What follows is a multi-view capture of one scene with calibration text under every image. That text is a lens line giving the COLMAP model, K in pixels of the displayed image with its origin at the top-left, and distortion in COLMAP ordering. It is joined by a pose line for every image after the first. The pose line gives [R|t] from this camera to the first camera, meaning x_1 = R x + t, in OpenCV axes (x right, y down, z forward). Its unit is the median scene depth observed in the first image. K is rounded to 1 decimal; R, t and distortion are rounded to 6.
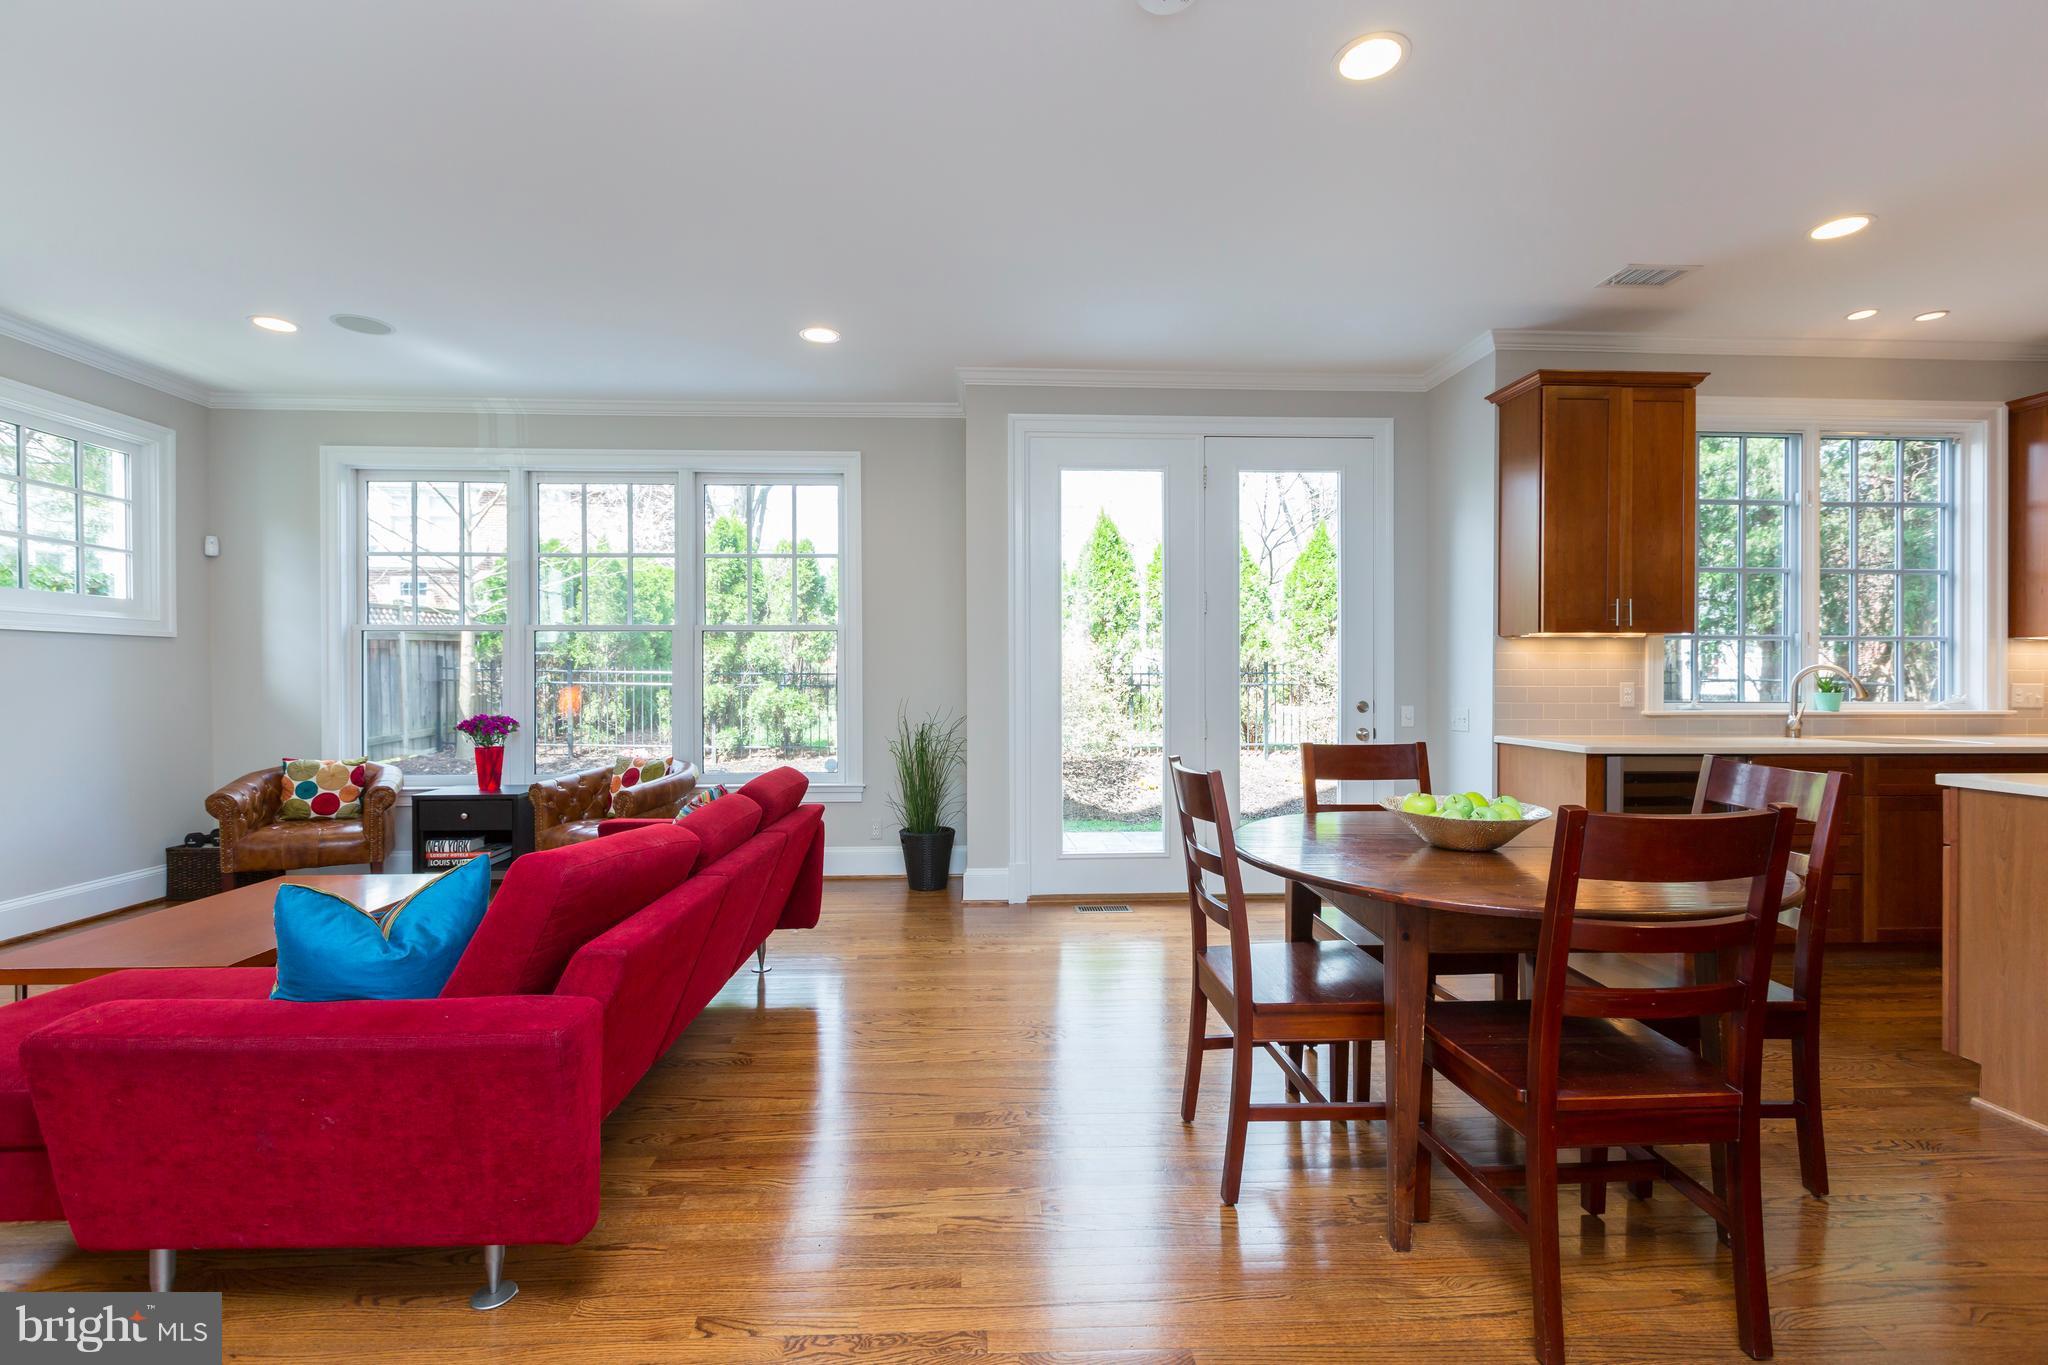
lens RADIAL K [[908.5, 0, 1025.1], [0, 908.5, 678.7], [0, 0, 1]] dist [0.000284, -0.001964]
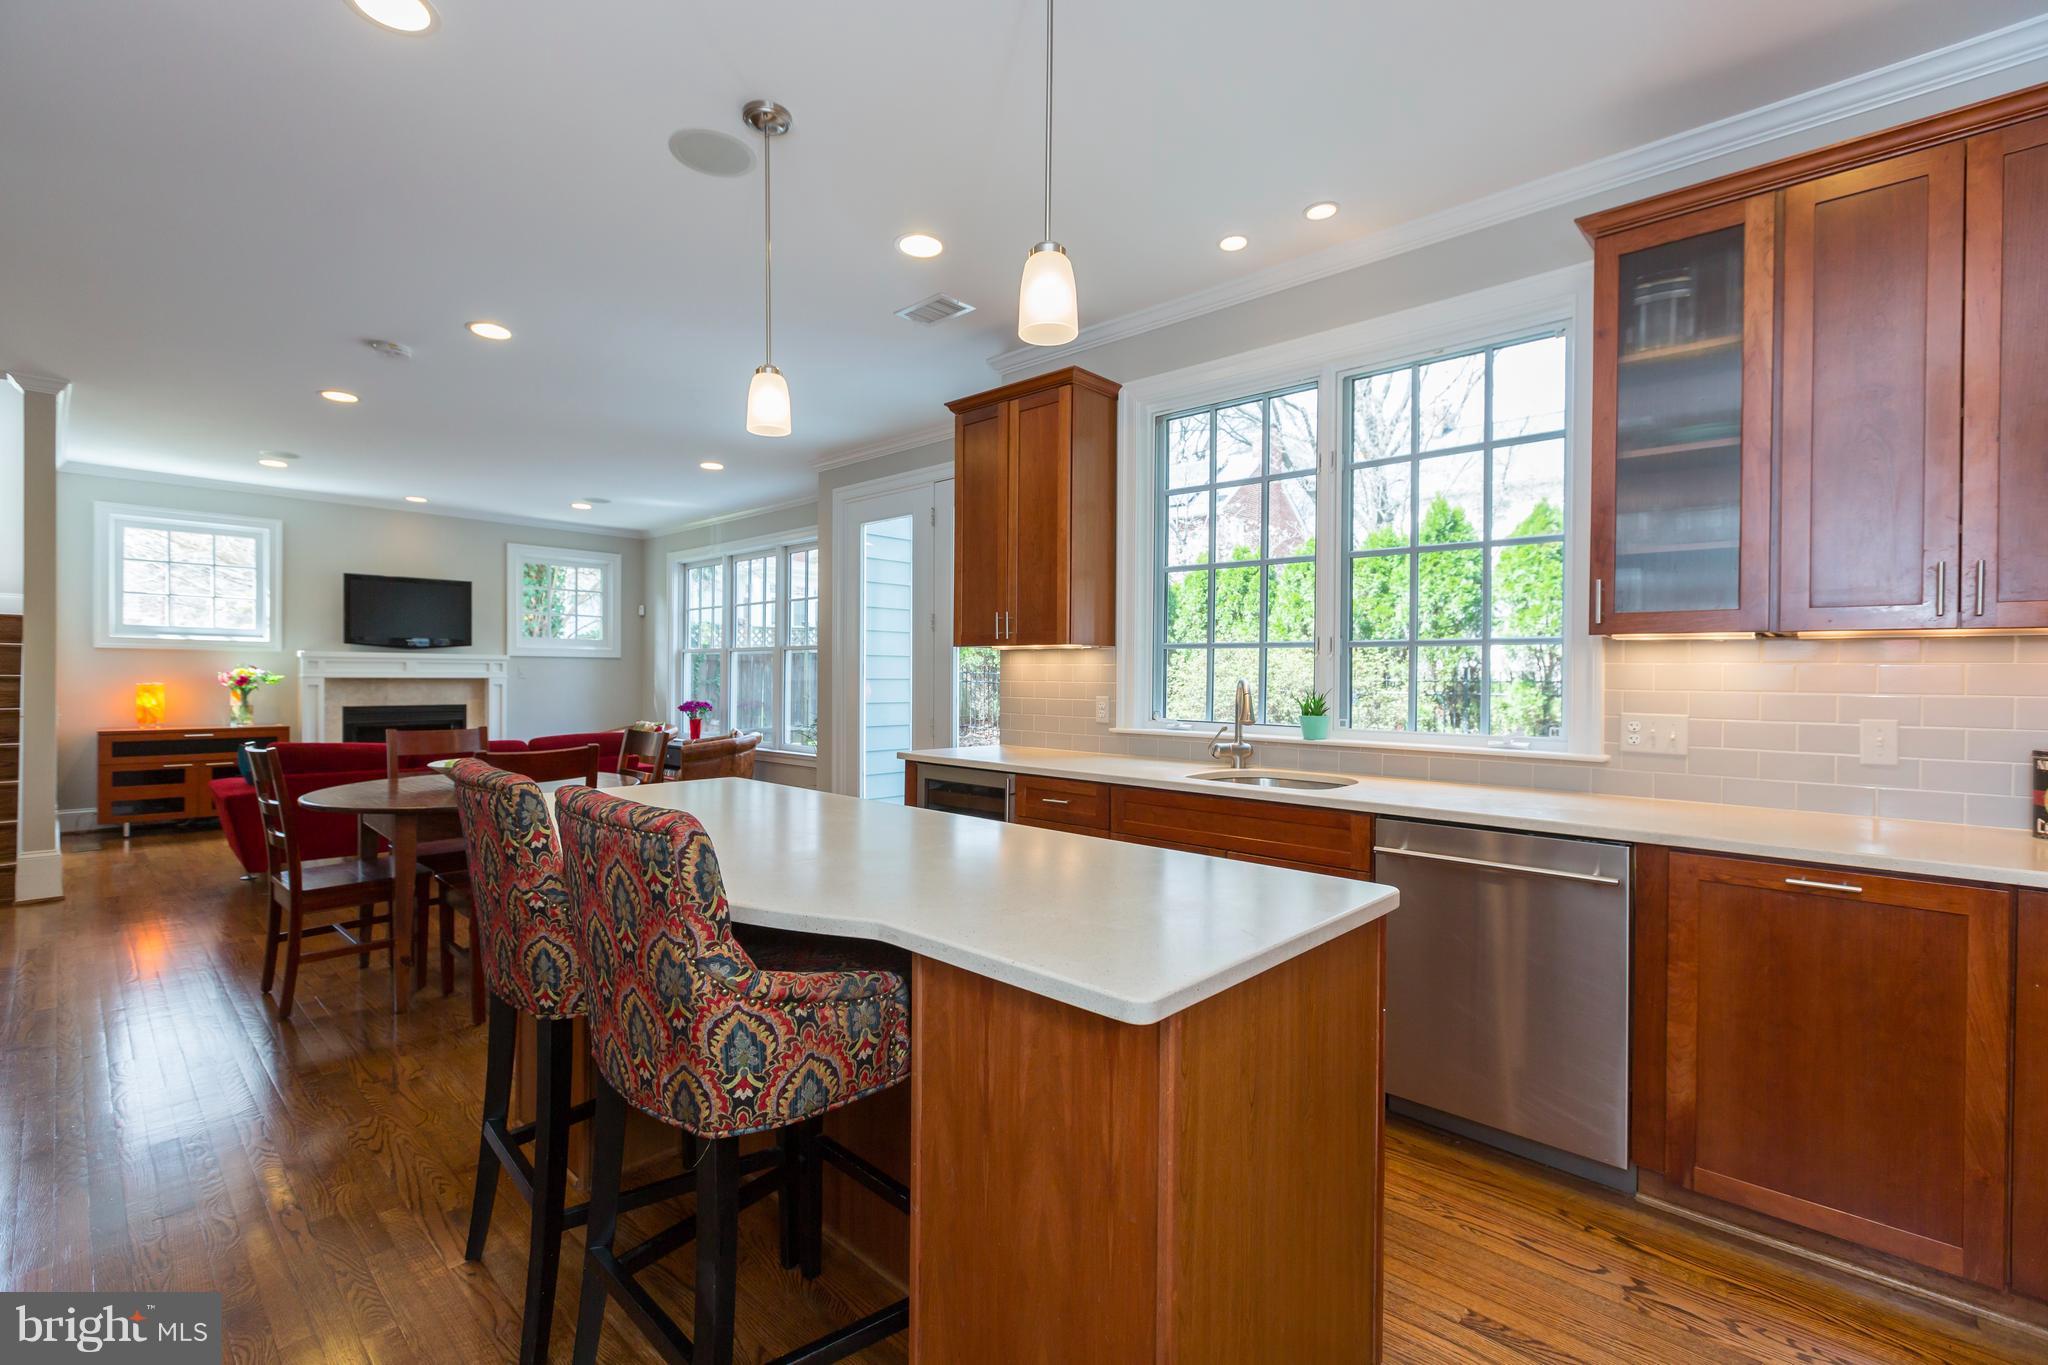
lens RADIAL K [[908.5, 0, 1016.8], [0, 908.5, 683.0], [0, 0, 1]] dist [0.000284, -0.001964]
pose [[0.692213, 0.010433, -0.721617, 1.049753], [-0.011033, 0.999932, 0.003873, -0.010054], [0.721609, 0.005281, 0.692281, 0.238131]]
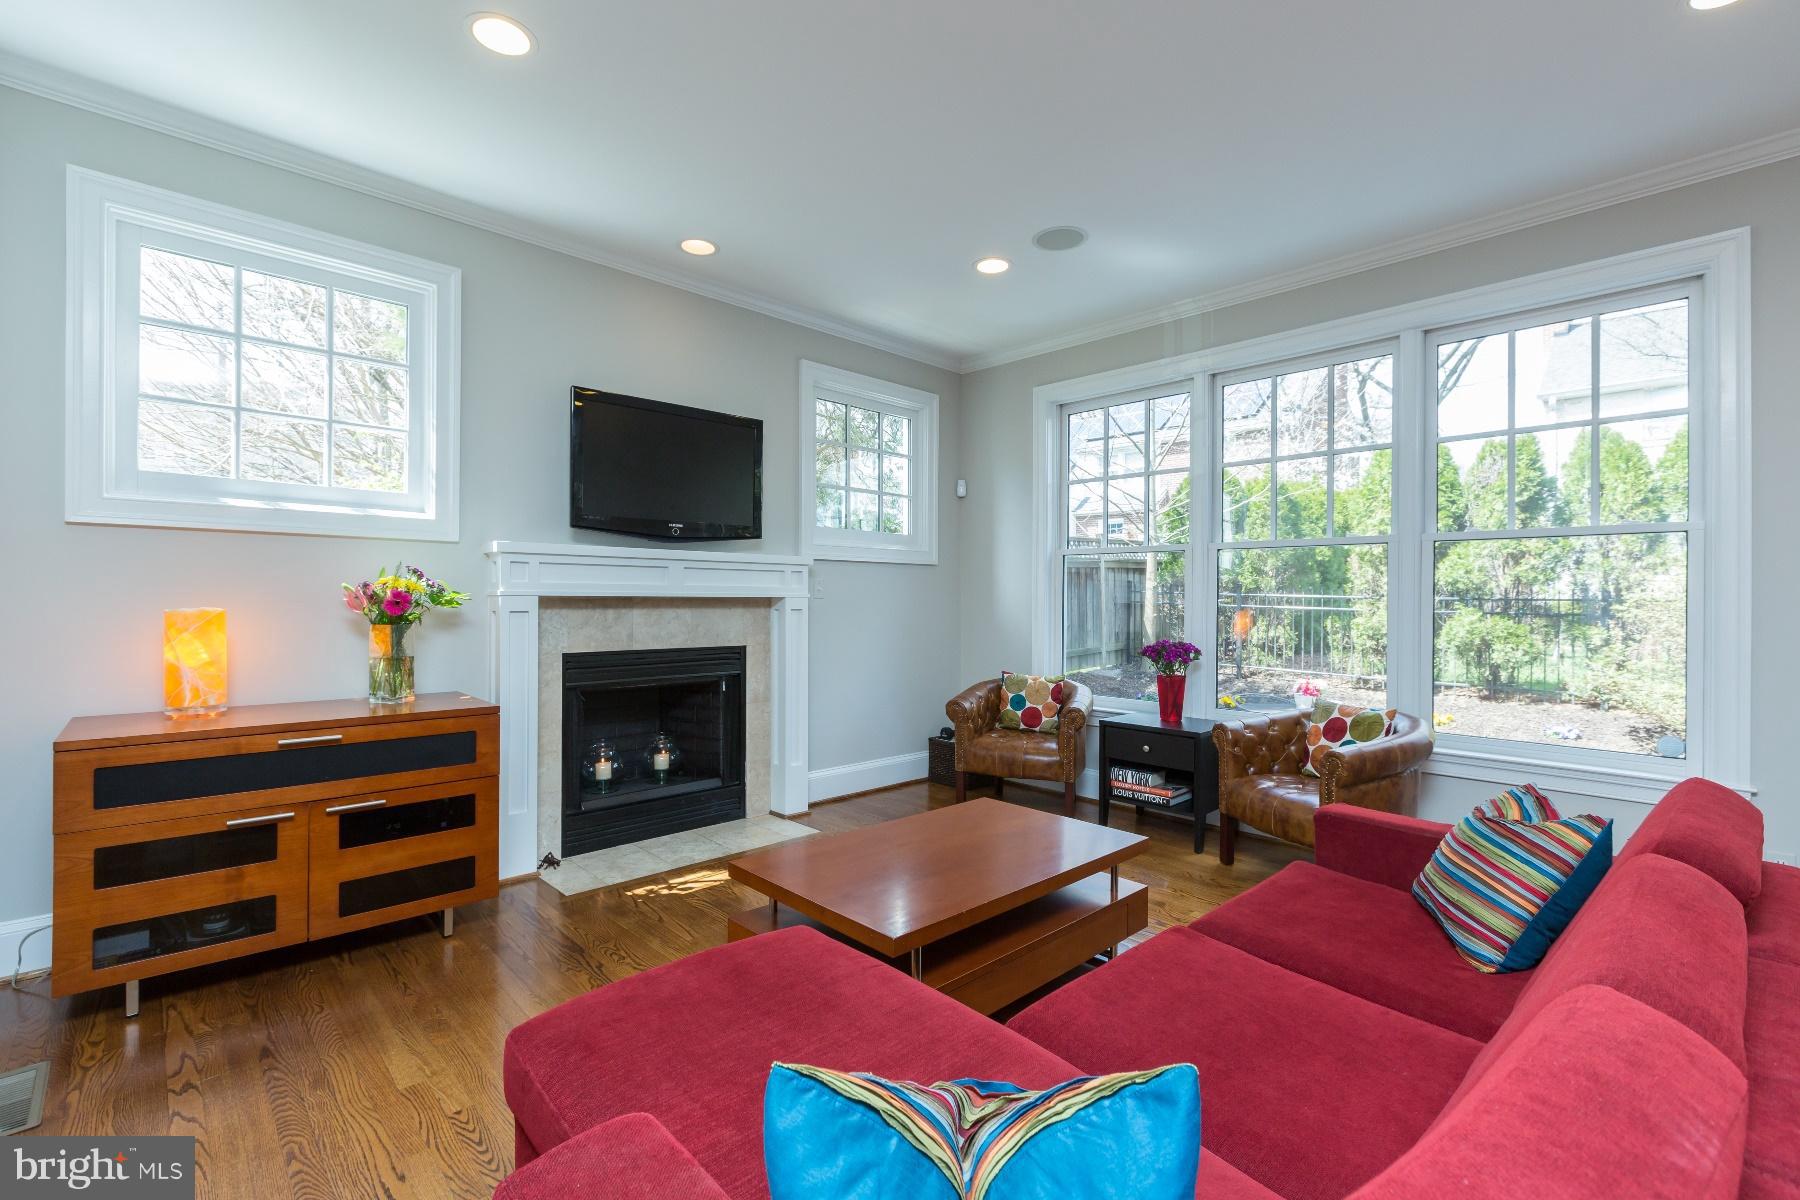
lens RADIAL K [[798.5, 0, 900.2], [0, 798.5, 598.4], [0, 0, 1]] dist [0.000284, -0.001964]
pose [[0.656641, 0.008618, -0.754154, -0.152598], [-0.011320, 0.999935, 0.001570, -0.001958], [0.754118, 0.007506, 0.656696, 0.247183]]
